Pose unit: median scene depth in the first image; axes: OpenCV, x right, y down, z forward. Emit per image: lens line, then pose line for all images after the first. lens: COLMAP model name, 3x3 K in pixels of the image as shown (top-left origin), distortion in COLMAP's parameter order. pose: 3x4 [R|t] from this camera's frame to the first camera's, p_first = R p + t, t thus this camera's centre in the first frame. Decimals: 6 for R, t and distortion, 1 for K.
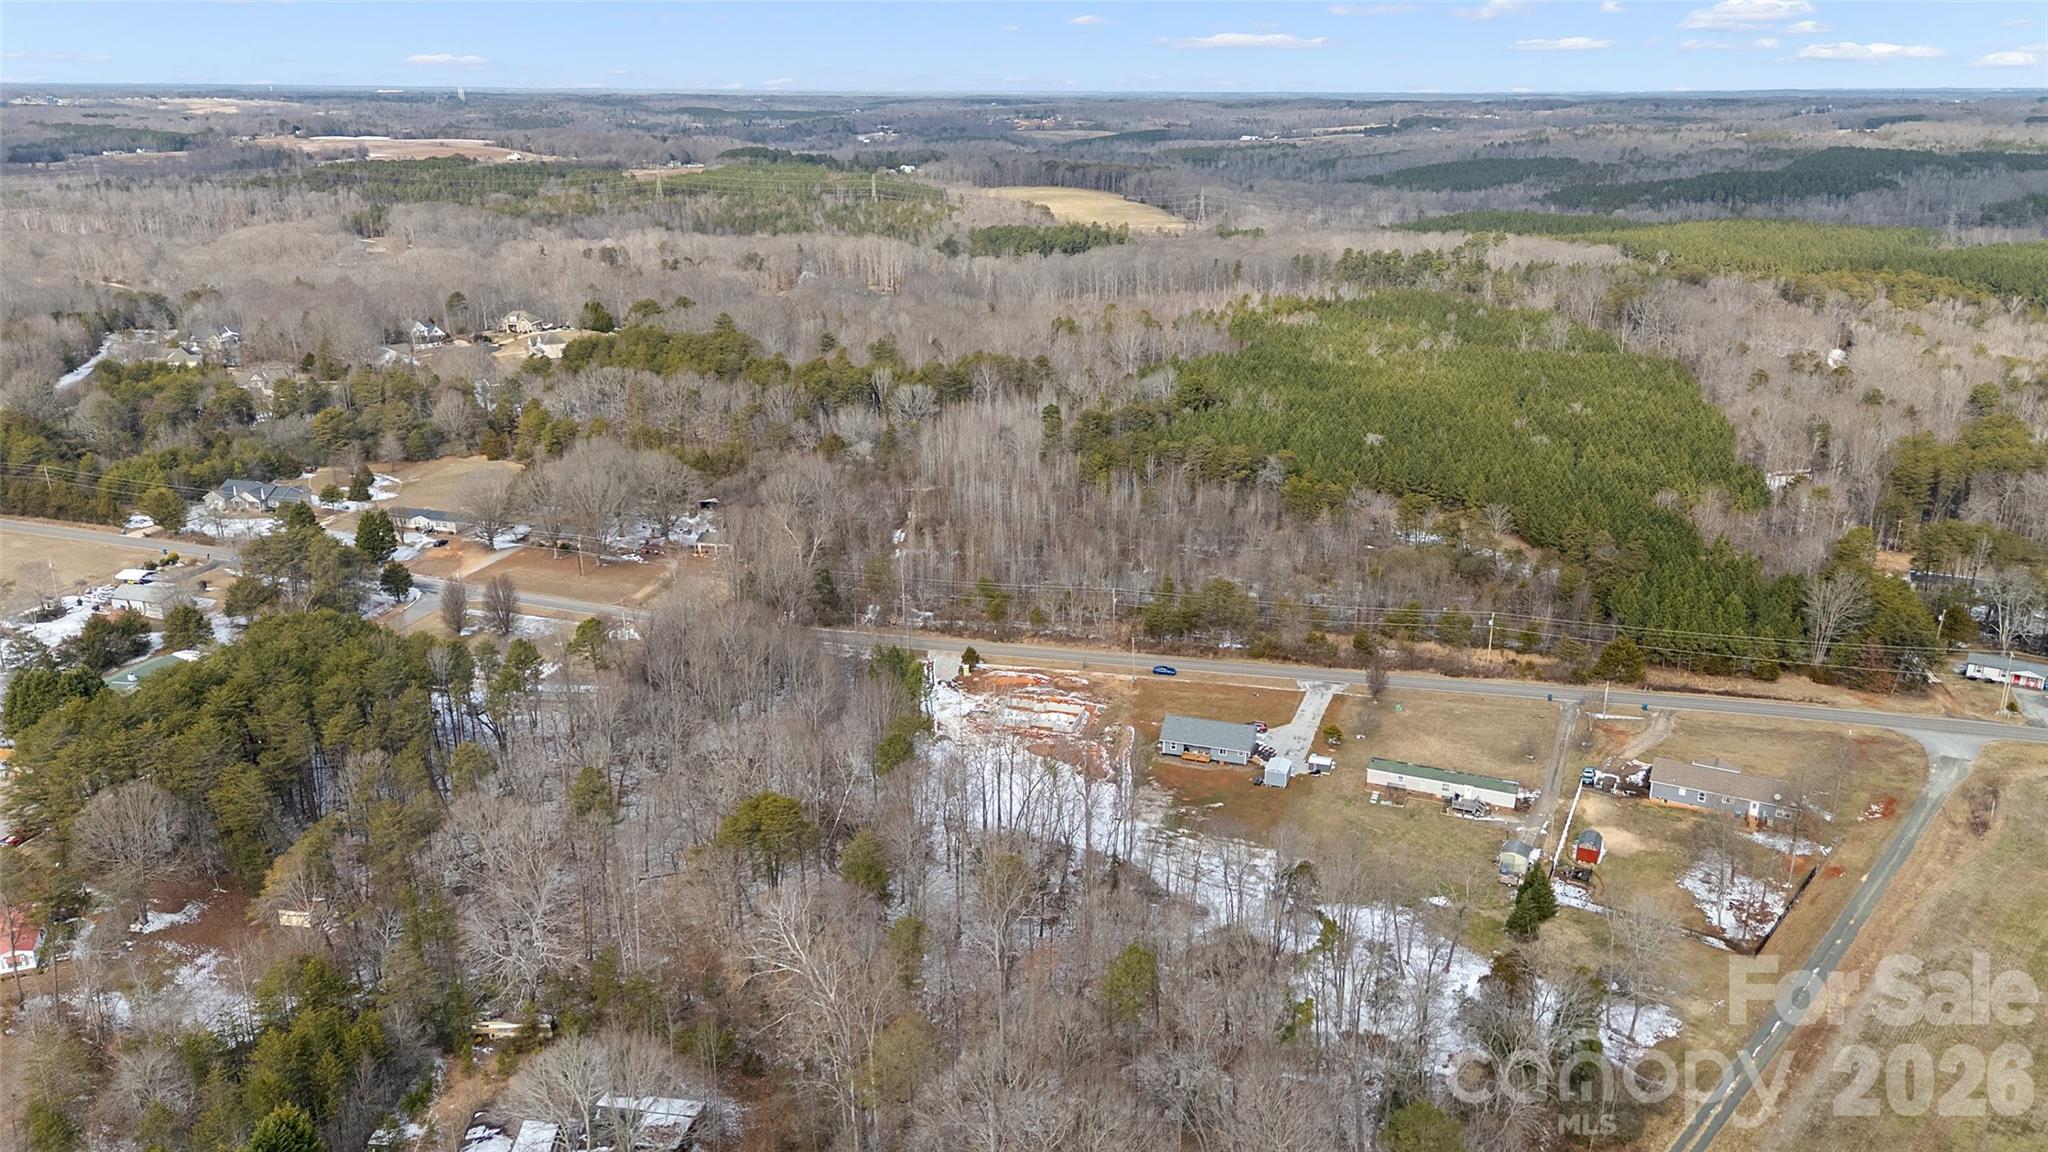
lens RADIAL K [[1494.3, 0, 1024.0], [0, 1494.3, 579.0], [0, 0, 1]] dist [0.086144, -0.076016]
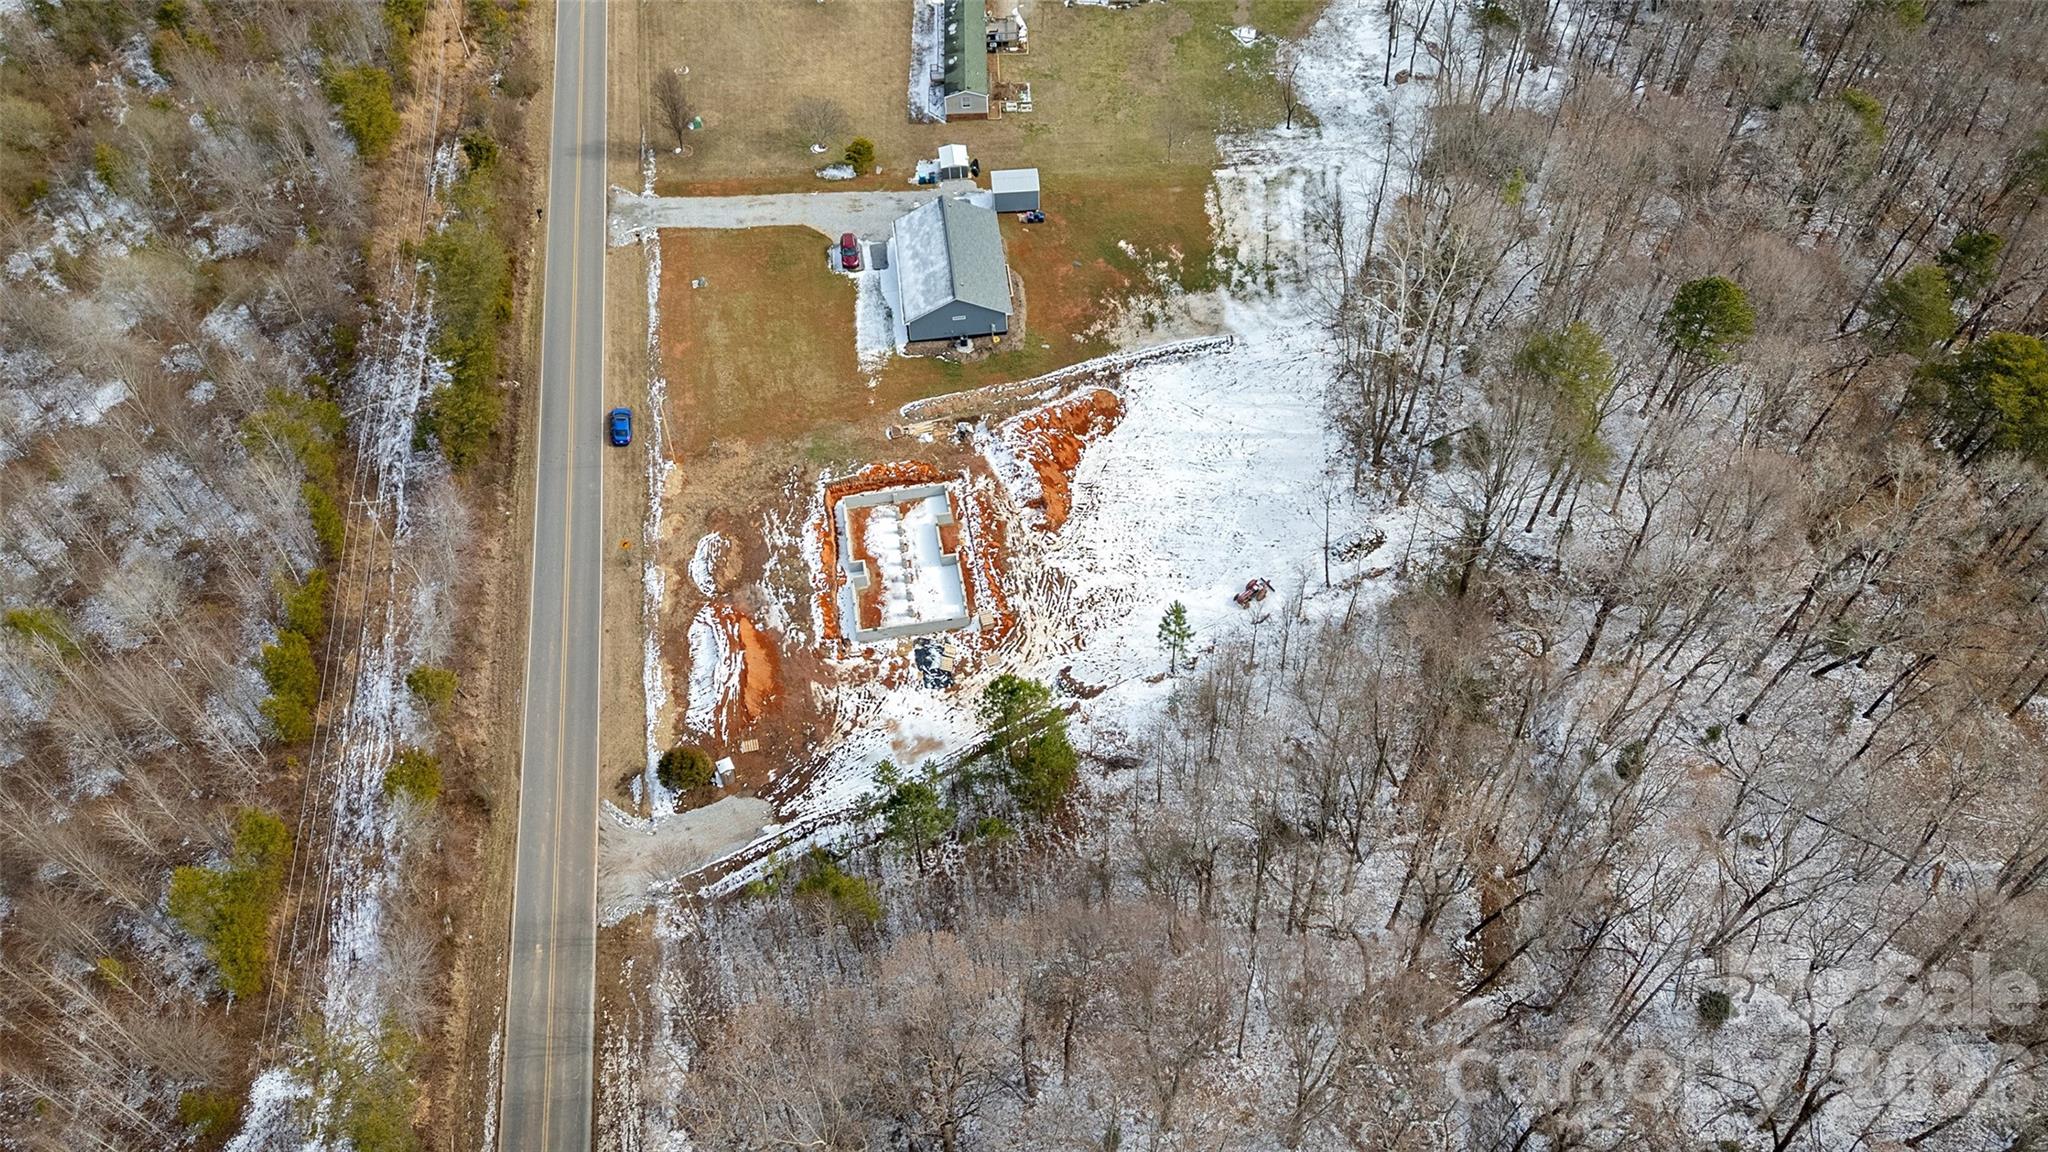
lens RADIAL K [[1472.7, 0, 1022.6], [0, 1472.7, 584.4], [0, 0, 1]] dist [0.147082, -0.297669]
pose [[-0.419009, -0.710681, 0.565124, -0.250428], [0.307639, 0.474464, 0.824768, -0.253504], [-0.854278, 0.519439, 0.019828, 0.872457]]
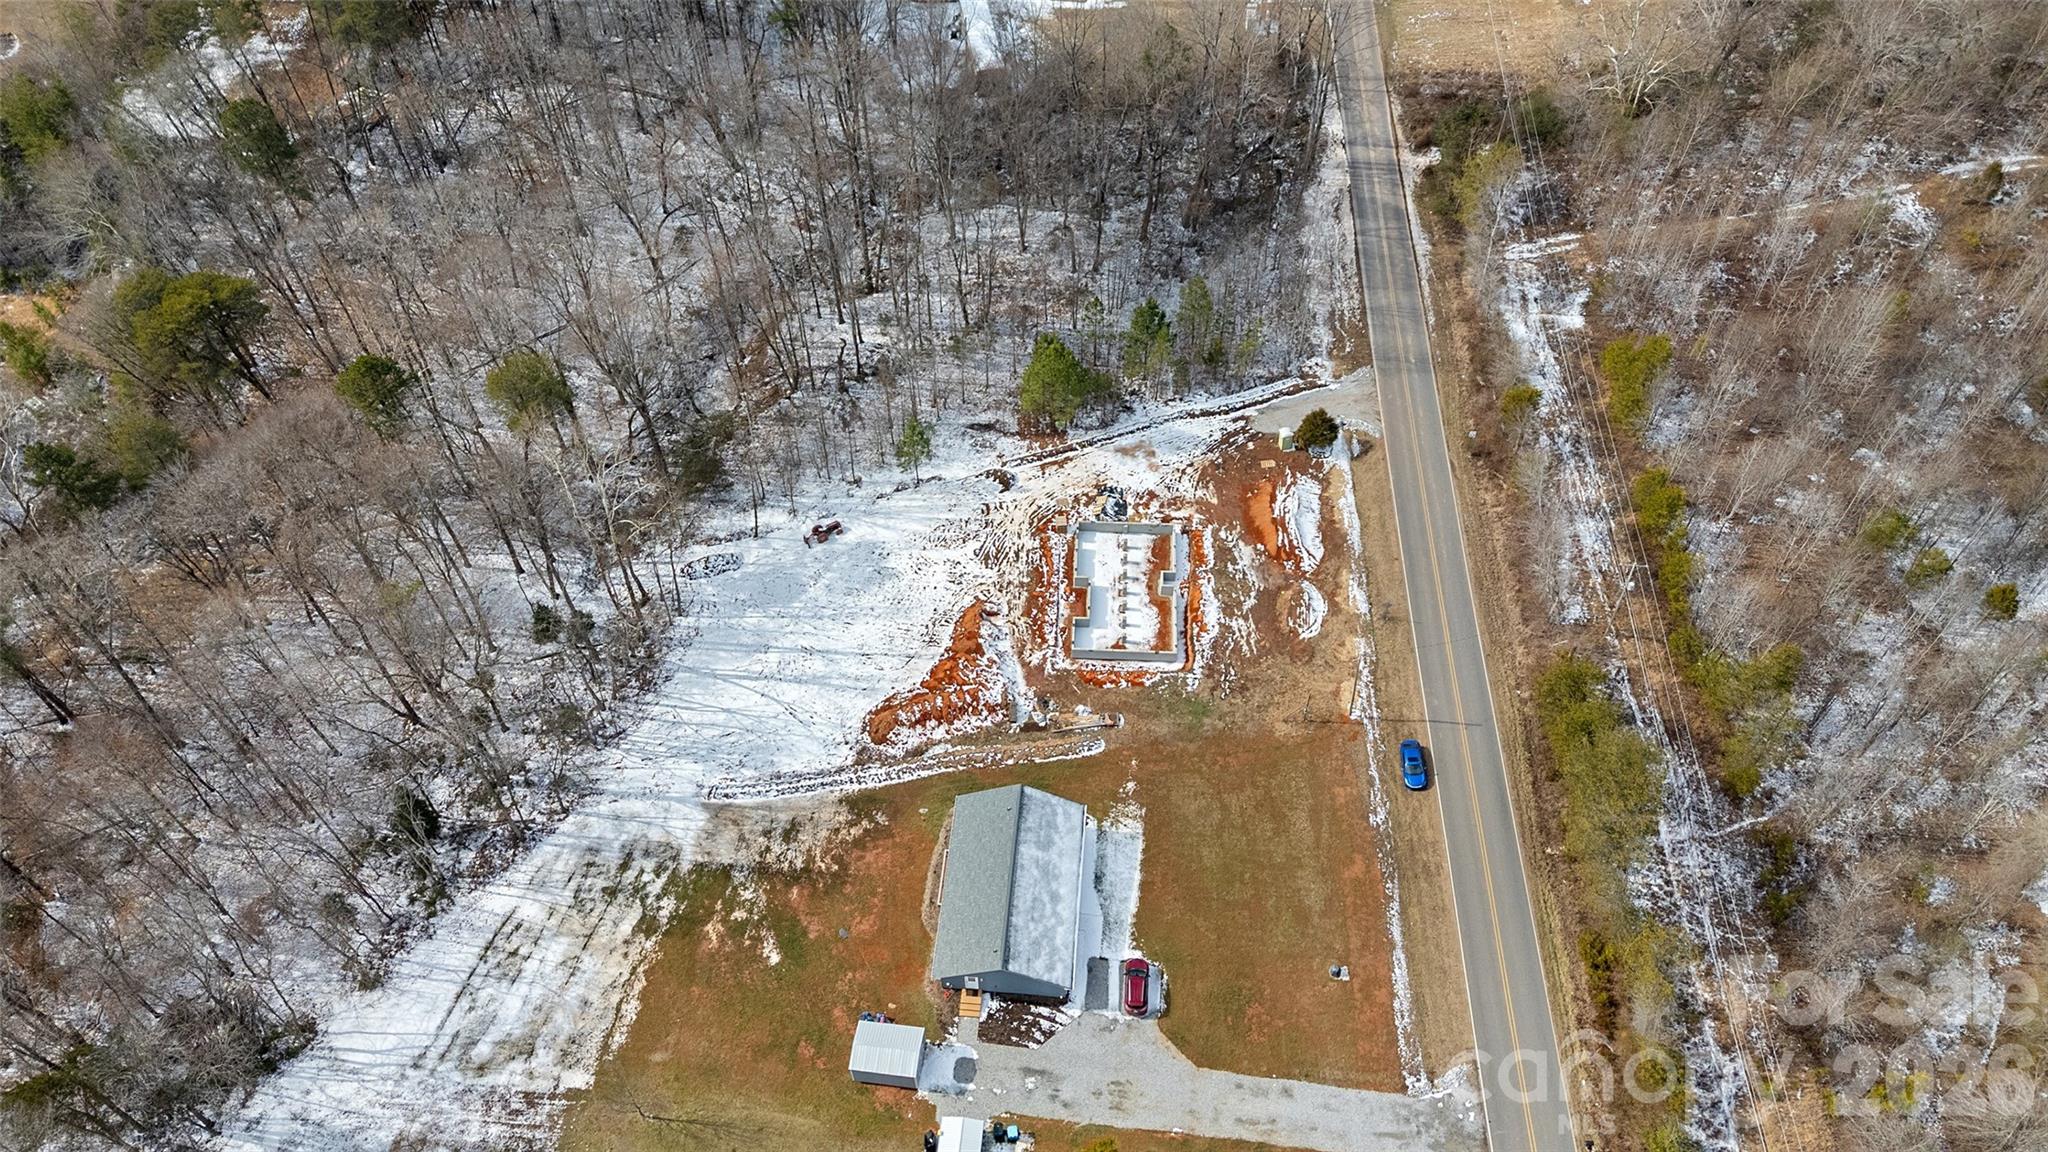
lens RADIAL K [[1497.2, 0, 1020.5], [0, 1497.2, 573.0], [0, 0, 1]] dist [0.102307, -0.103700]
pose [[0.222460, 0.756565, -0.614915, 0.280771], [-0.287450, 0.653581, 0.700146, -0.233656], [0.931603, 0.021003, 0.362870, 0.709460]]
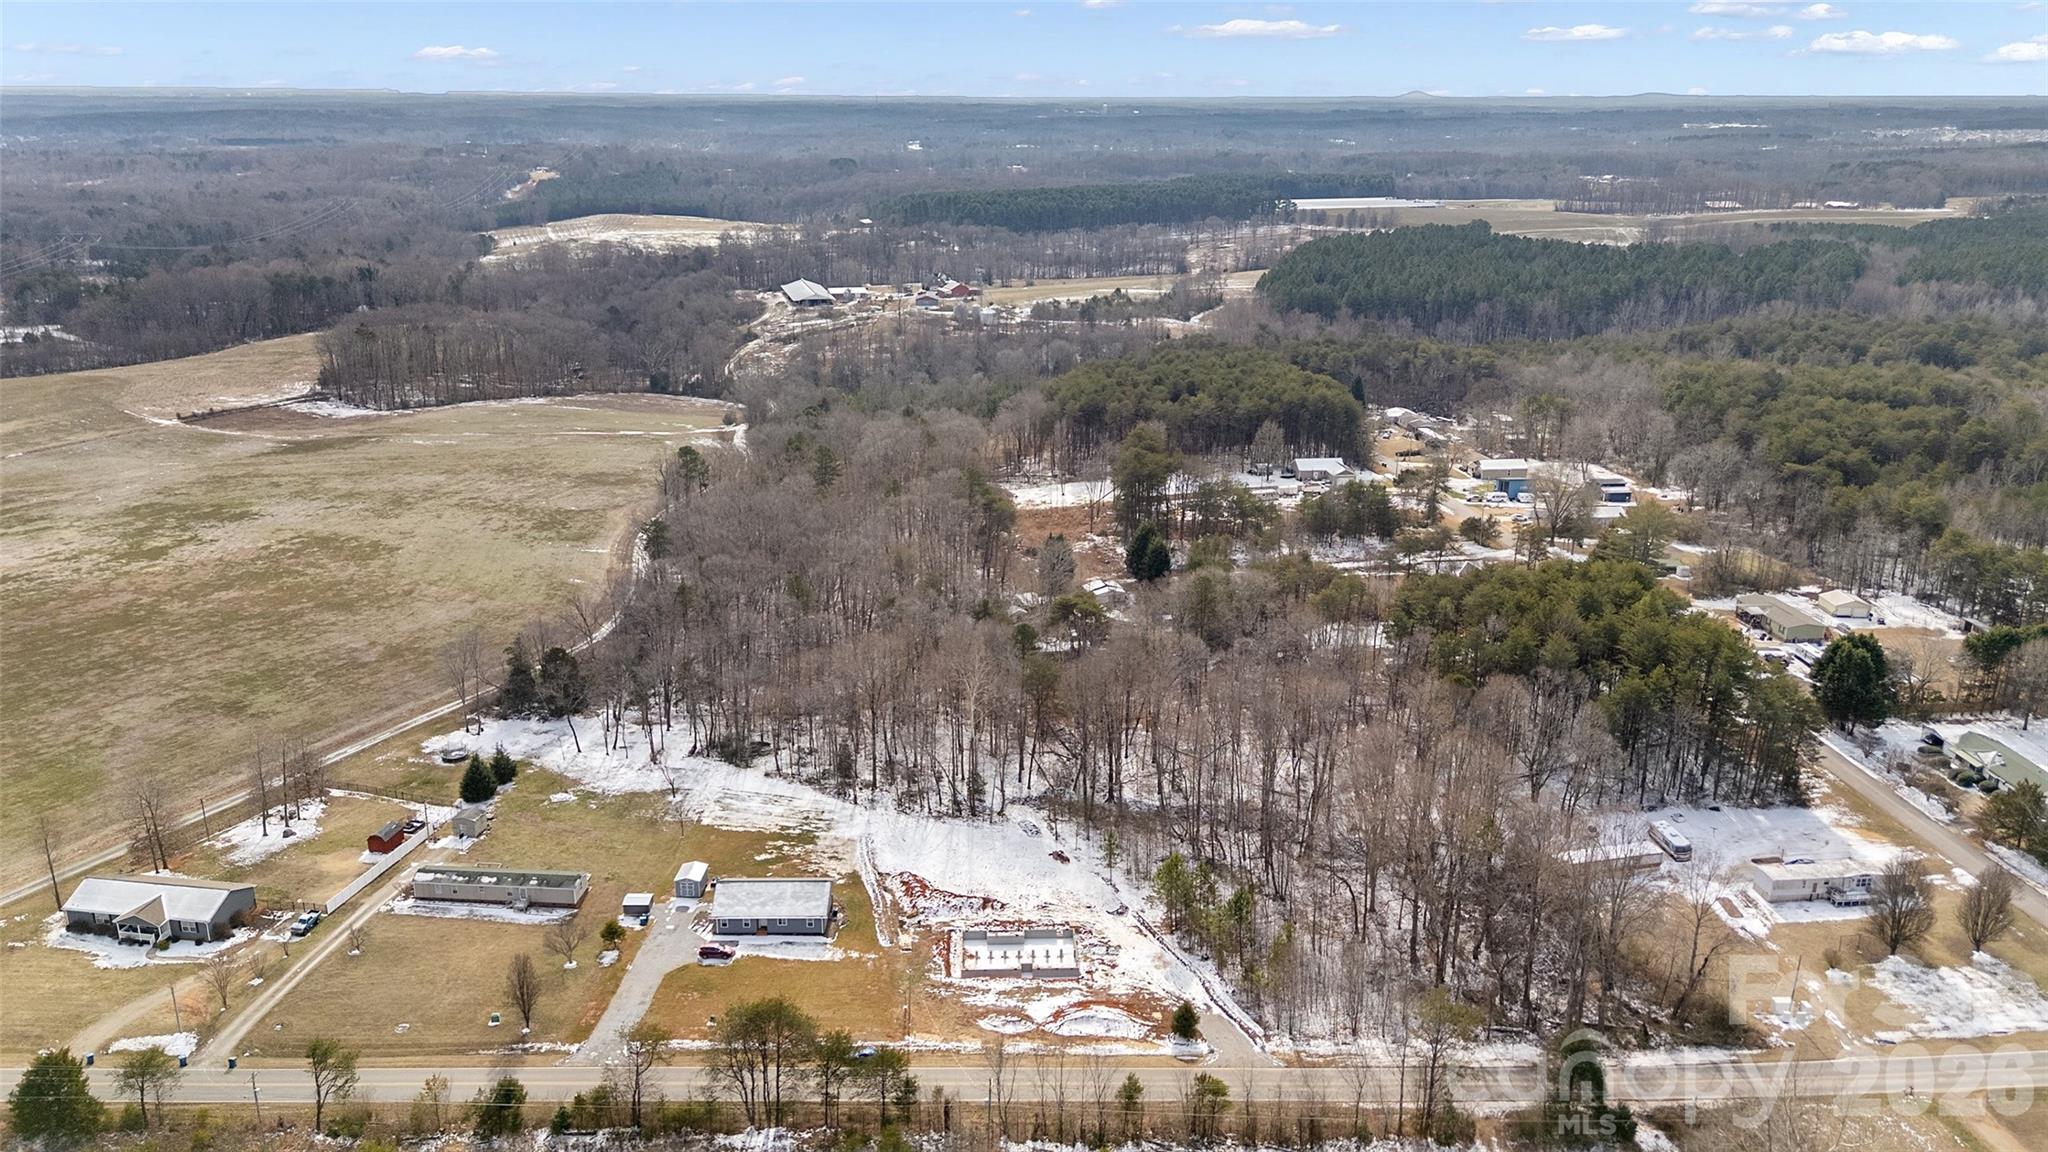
lens RADIAL K [[1497.6, 0, 1021.5], [0, 1497.6, 578.5], [0, 0, 1]] dist [0.099289, -0.124836]
pose [[-0.950209, 0.090609, -0.298150, 0.188880], [-0.102642, 0.812390, 0.574010, -0.427736], [0.294224, 0.576032, -0.762640, 1.313765]]
